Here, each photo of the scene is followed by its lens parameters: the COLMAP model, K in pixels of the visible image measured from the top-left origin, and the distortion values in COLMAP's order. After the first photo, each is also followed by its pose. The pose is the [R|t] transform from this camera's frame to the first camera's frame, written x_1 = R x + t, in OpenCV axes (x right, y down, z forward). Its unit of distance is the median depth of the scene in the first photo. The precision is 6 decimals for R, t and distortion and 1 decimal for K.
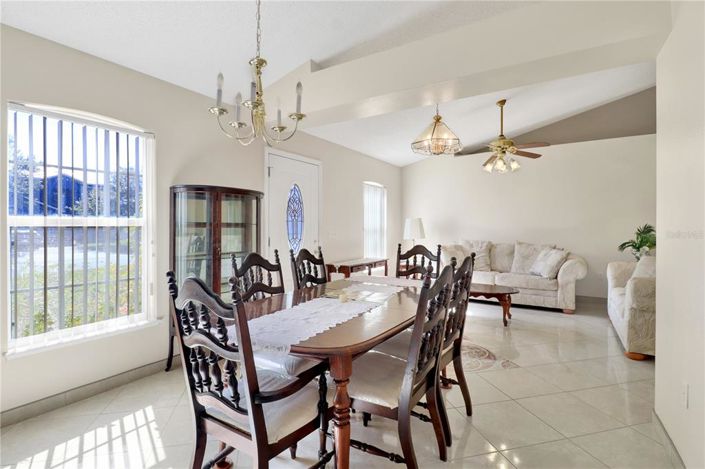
lens RADIAL K [[330.8, 0, 354.6], [0, 330.8, 234.9], [0, 0, 1]] dist [-0.034490, -0.000469]
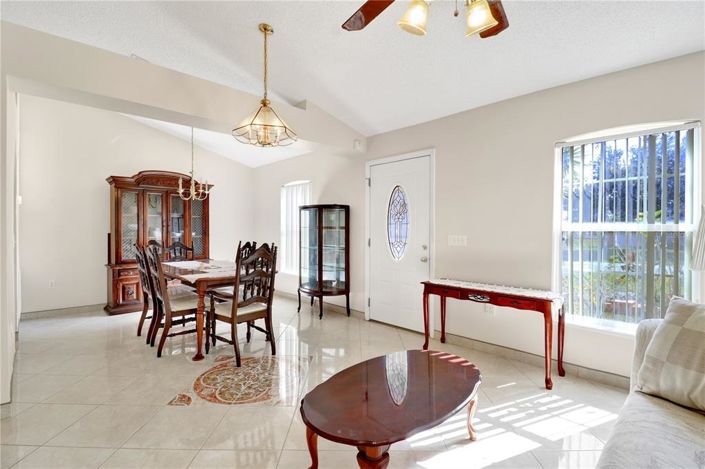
lens RADIAL K [[330.8, 0, 354.6], [0, 330.8, 234.9], [0, 0, 1]] dist [-0.034490, -0.000469]
pose [[-0.233875, 0.004690, -0.972255, 0.797749], [-0.028714, 0.999519, 0.011729, -0.017752], [0.971842, 0.030661, -0.233628, 1.107251]]
